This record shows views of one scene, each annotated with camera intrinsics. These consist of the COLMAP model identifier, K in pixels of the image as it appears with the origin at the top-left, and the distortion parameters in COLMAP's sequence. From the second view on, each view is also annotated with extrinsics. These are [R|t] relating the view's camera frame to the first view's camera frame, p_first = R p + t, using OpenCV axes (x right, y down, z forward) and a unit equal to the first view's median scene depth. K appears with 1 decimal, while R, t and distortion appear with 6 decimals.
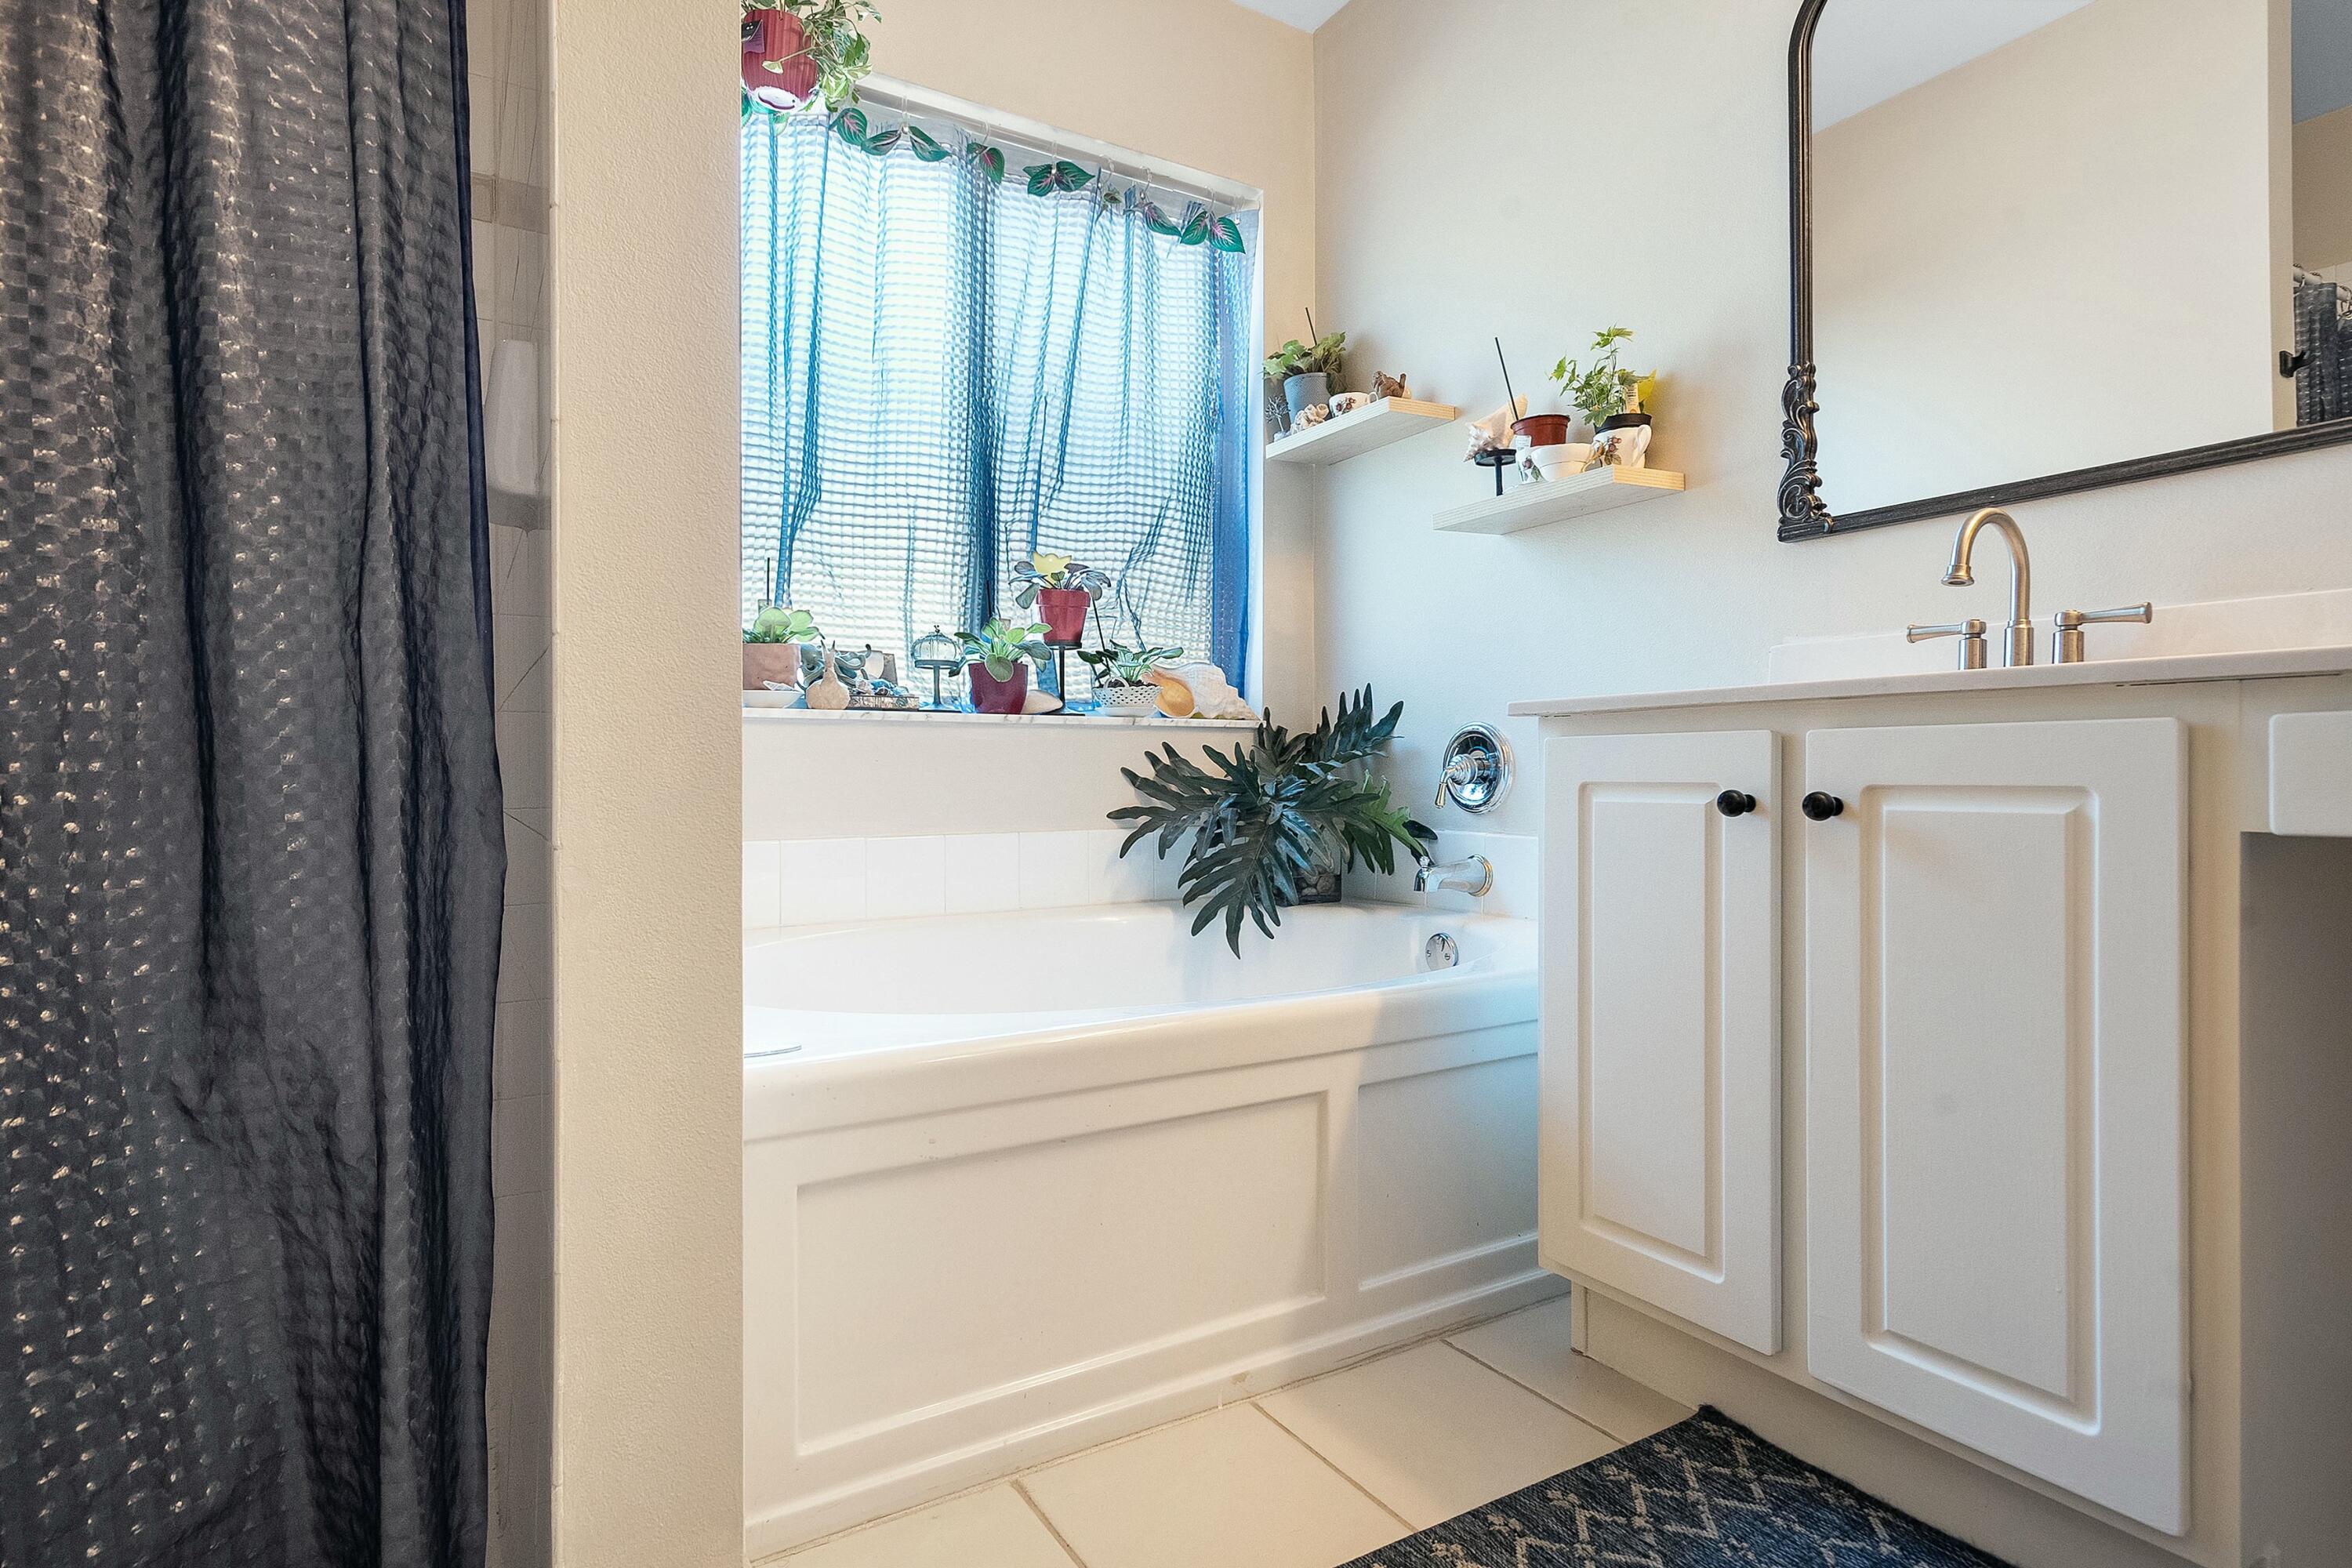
lens RADIAL K [[1203.5, 0, 1188.0], [0, 1203.5, 779.1], [0, 0, 1]] dist [0.003195, 0.001201]
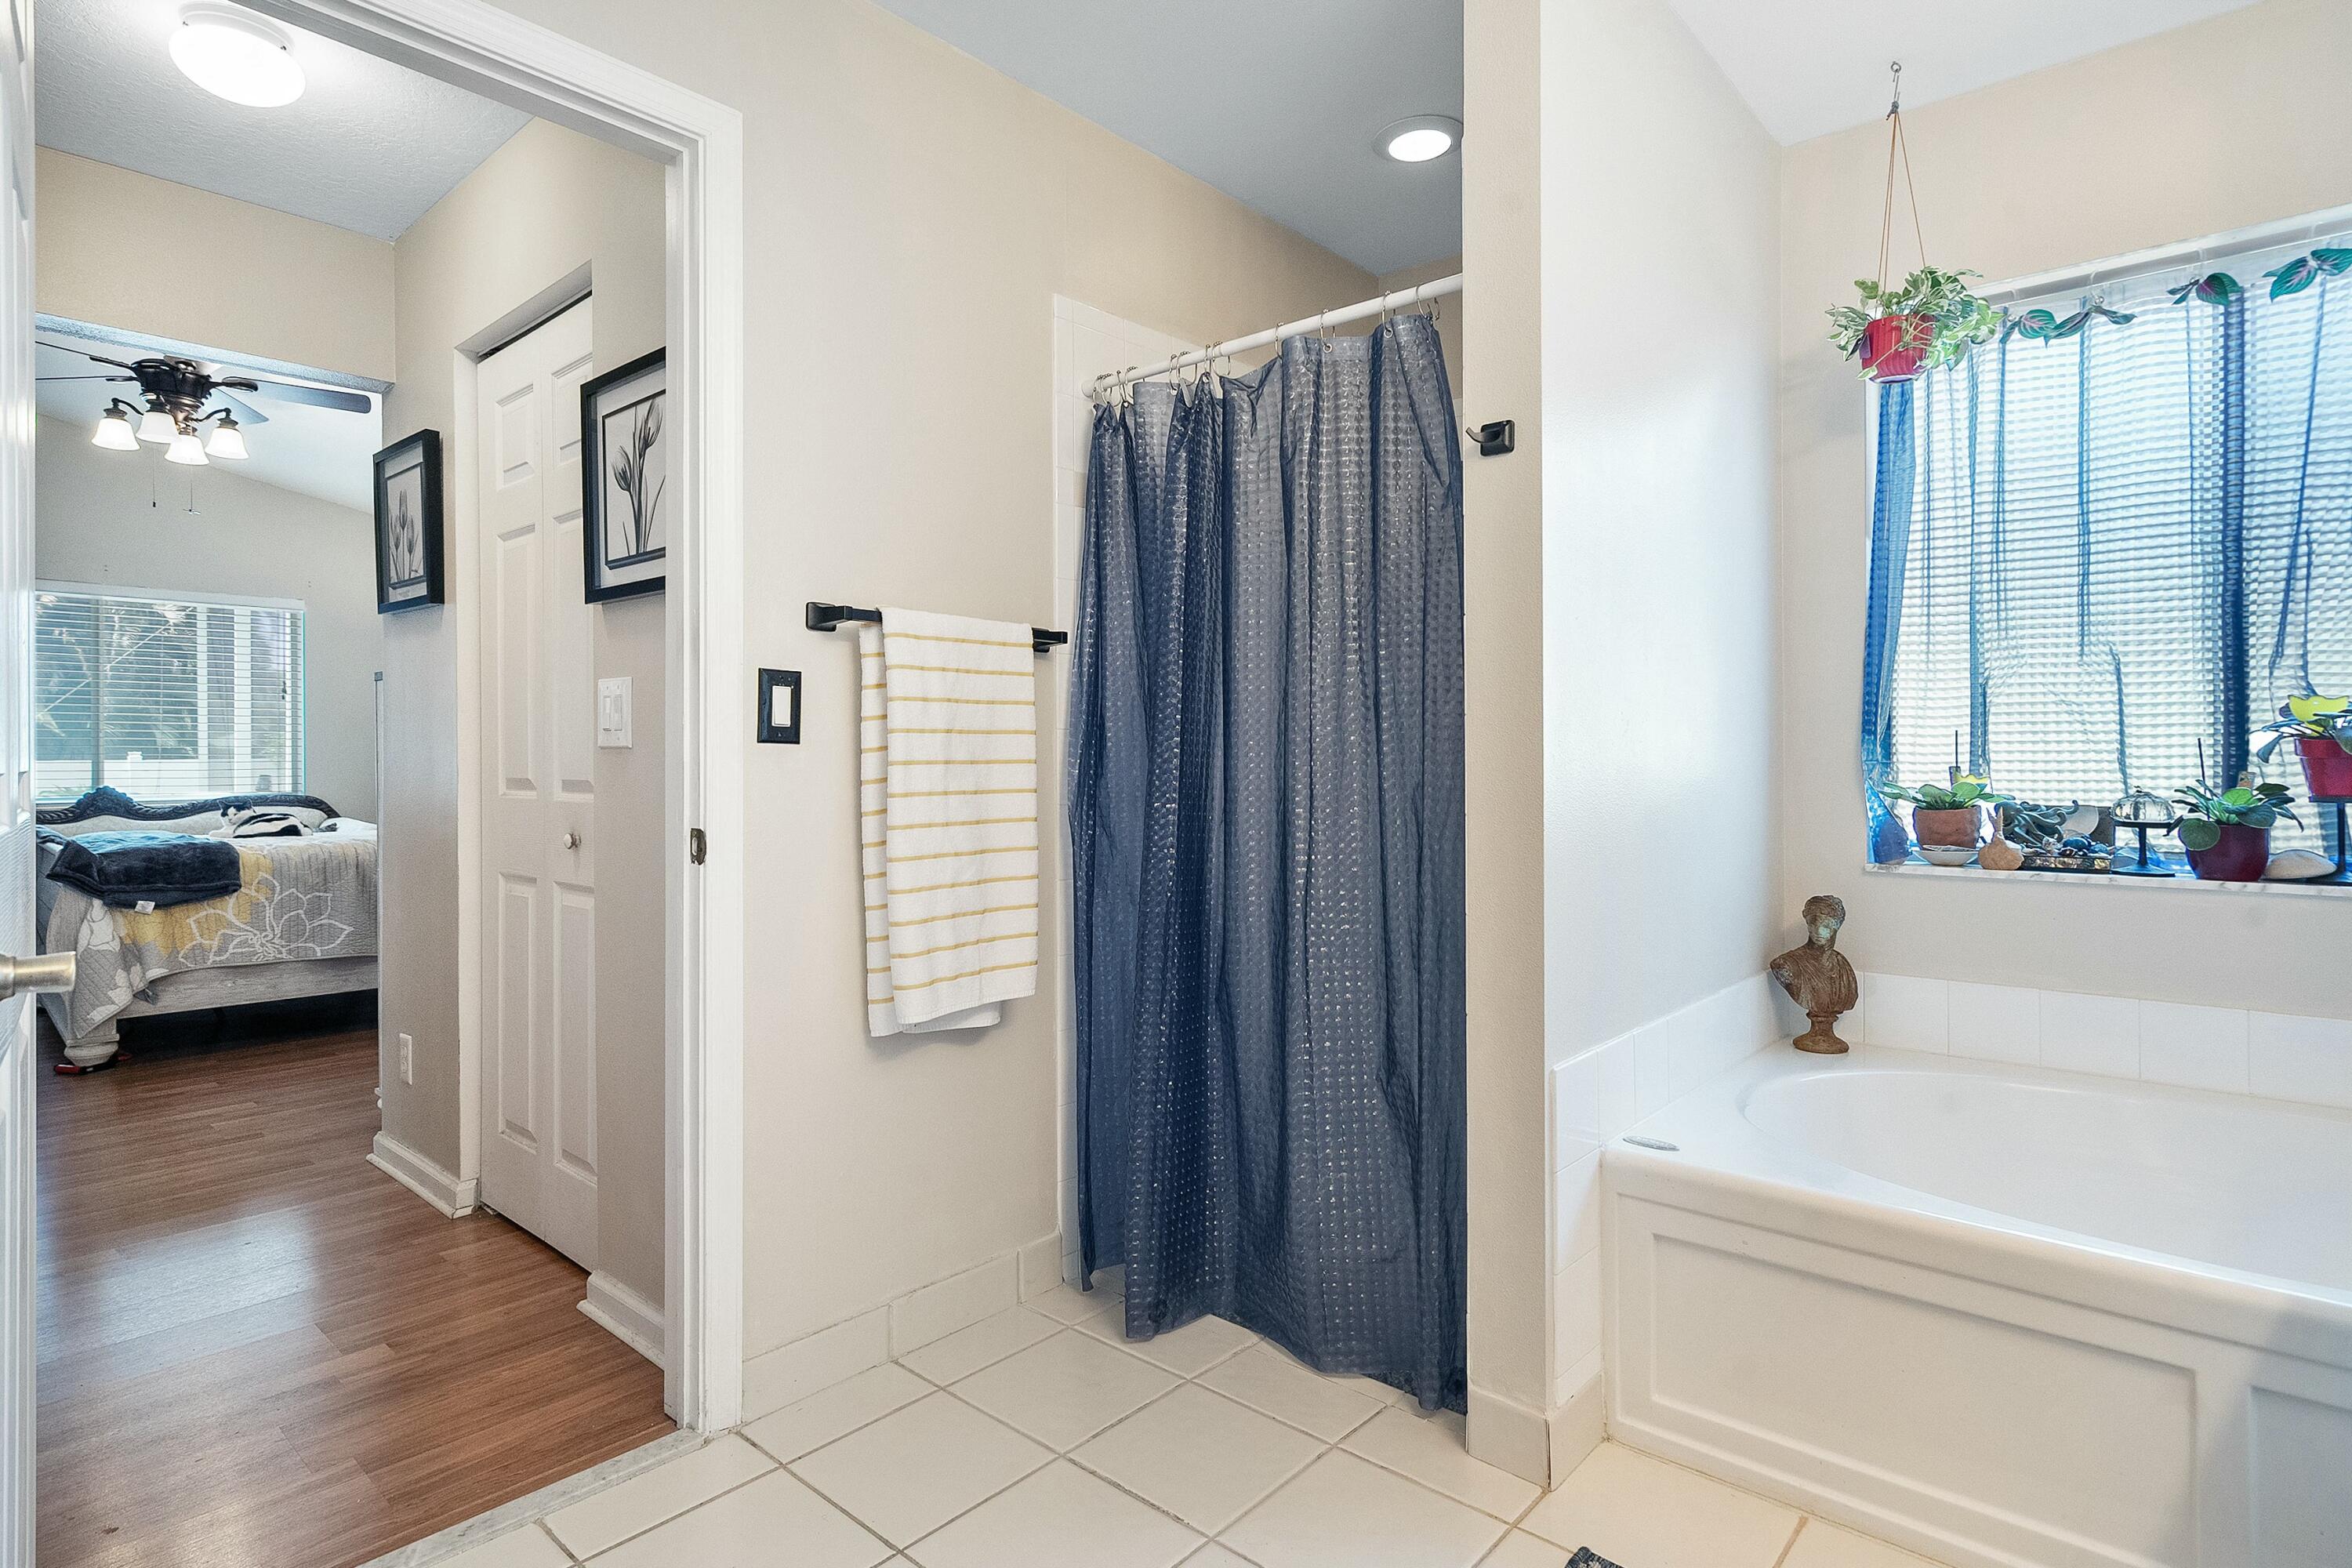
lens RADIAL K [[1203.5, 0, 1188.0], [0, 1203.5, 779.1], [0, 0, 1]] dist [0.003195, 0.001201]
pose [[0.283268, 0.013417, -0.958947, 0.798997], [-0.005686, 0.999908, 0.012311, -0.216794], [0.959024, 0.001966, 0.283319, -0.038869]]
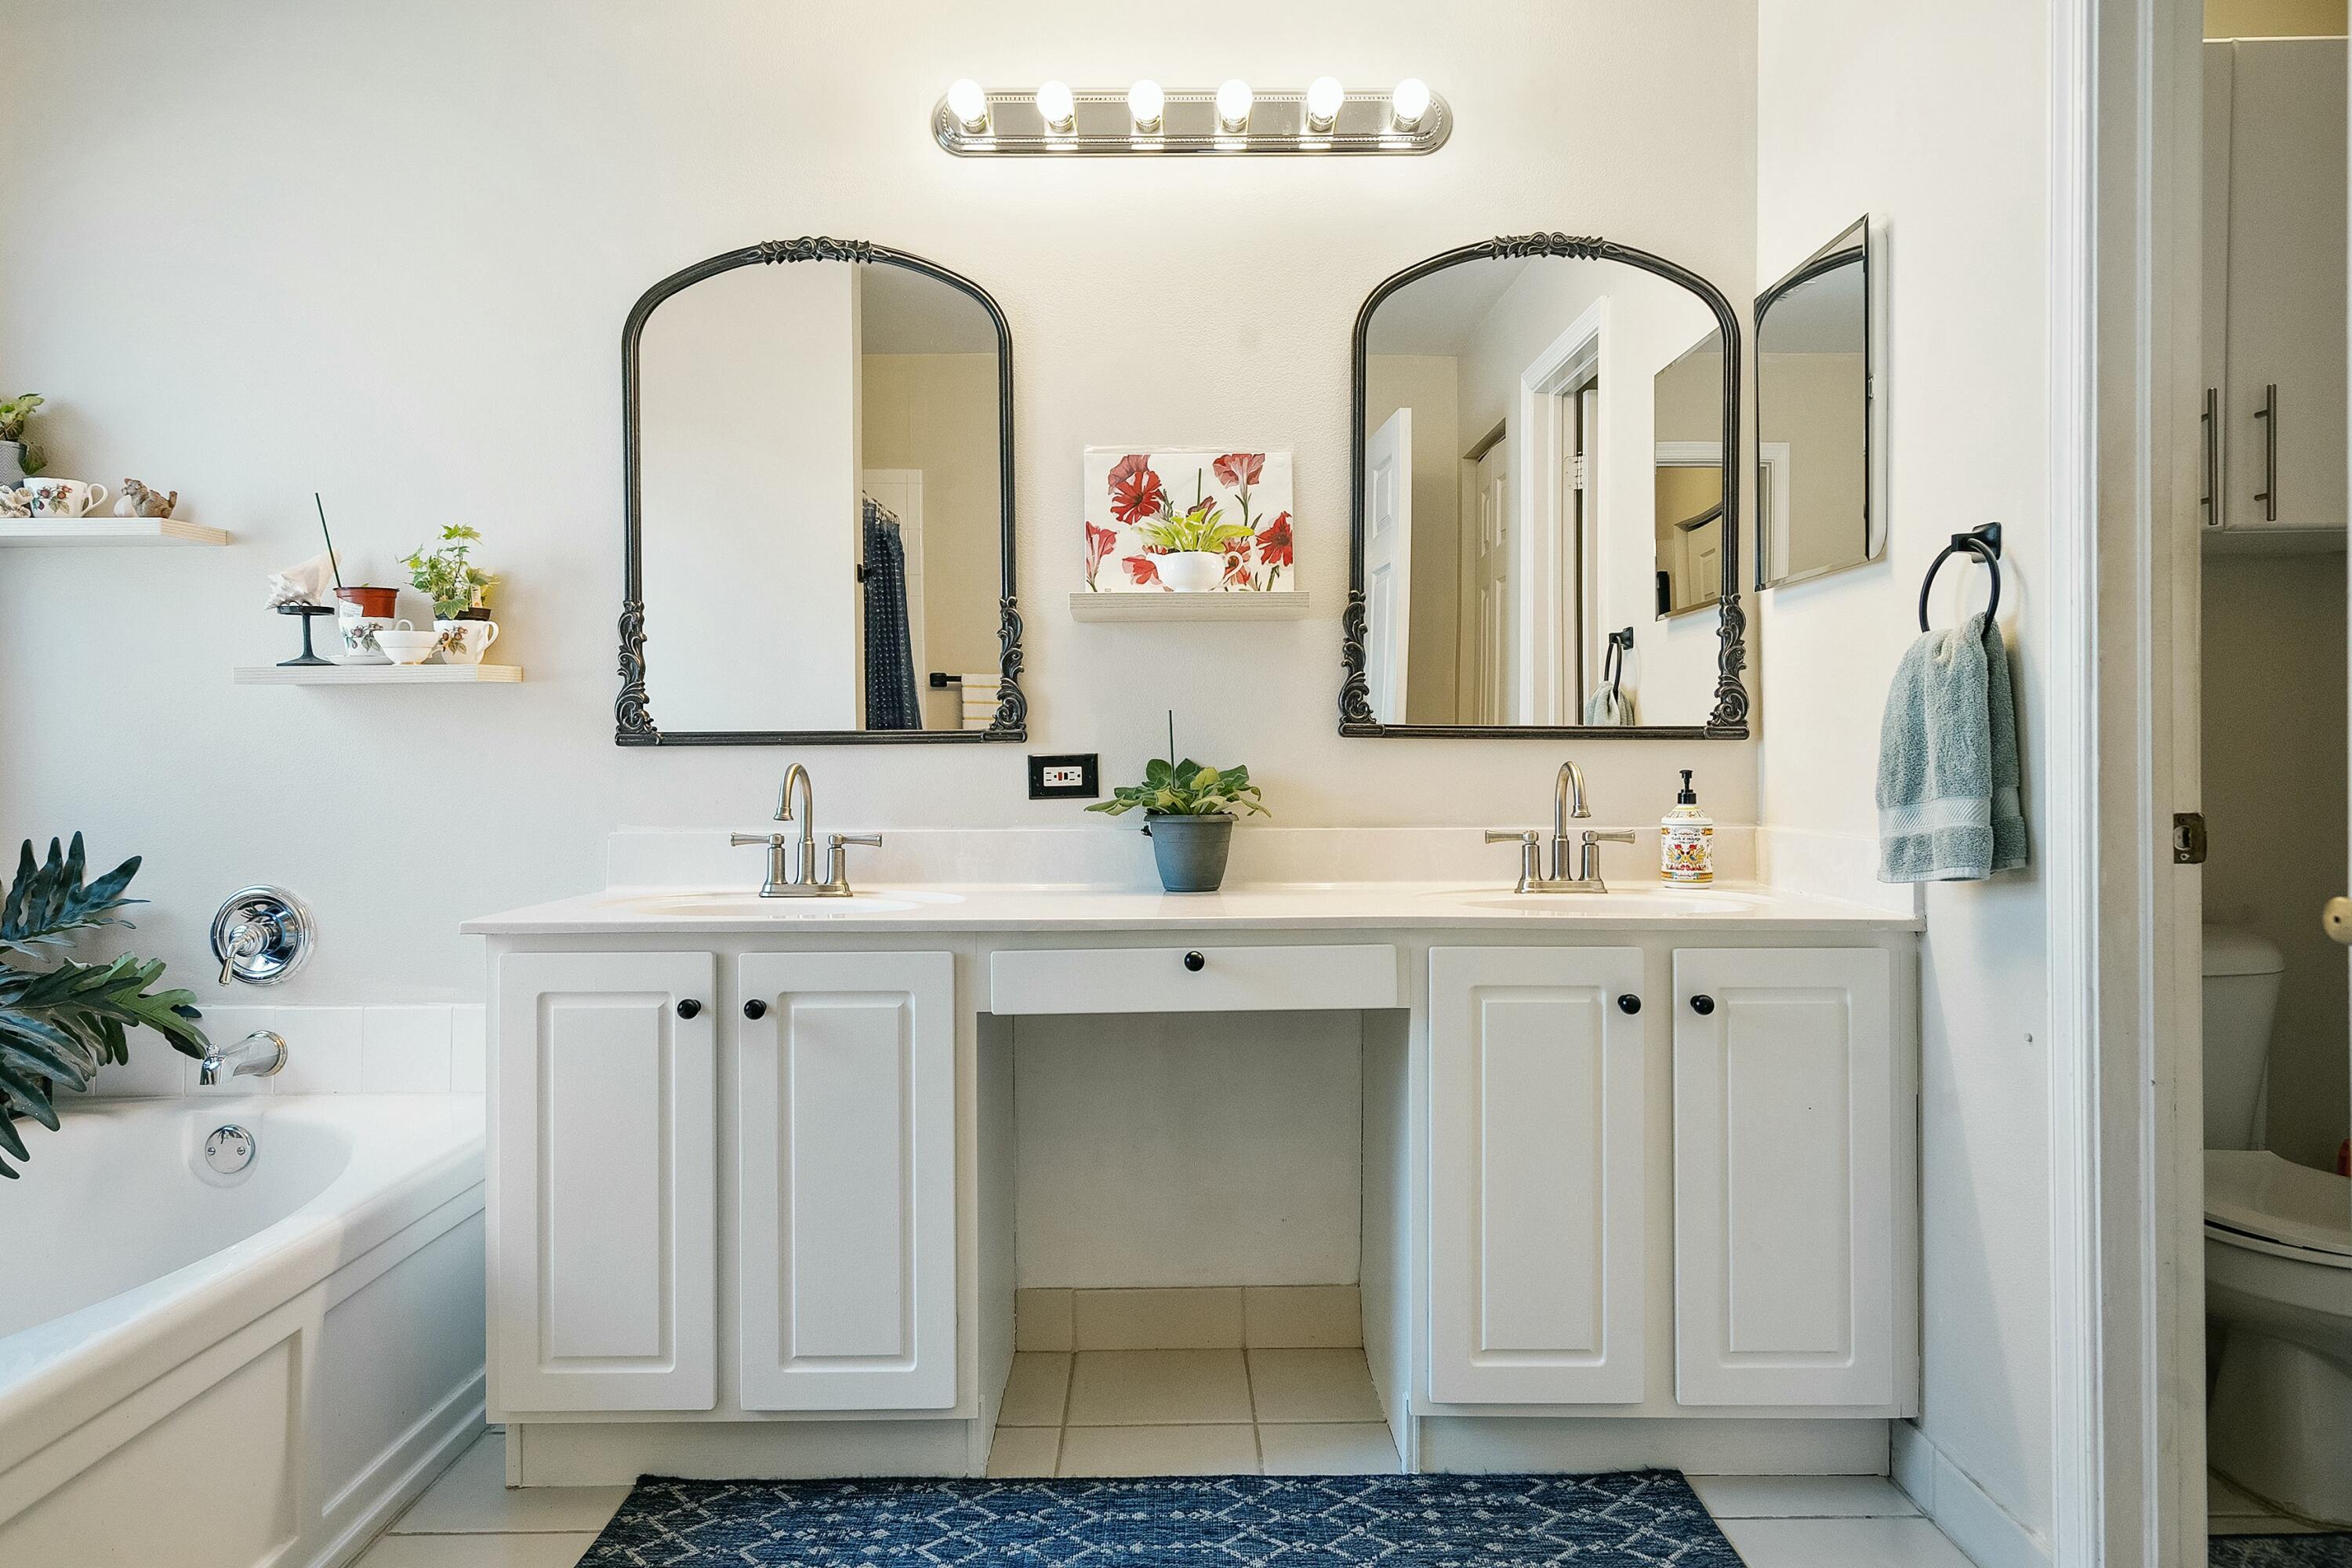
lens RADIAL K [[1429.2, 0, 1170.9], [0, 1429.2, 775.8], [0, 0, 1]] dist [0.014738, 0.001800]
pose [[0.519256, 0.001286, 0.854618, -0.534581], [0.005858, 0.999970, -0.005063, -0.192418], [-0.854599, 0.007635, 0.519233, -0.250619]]
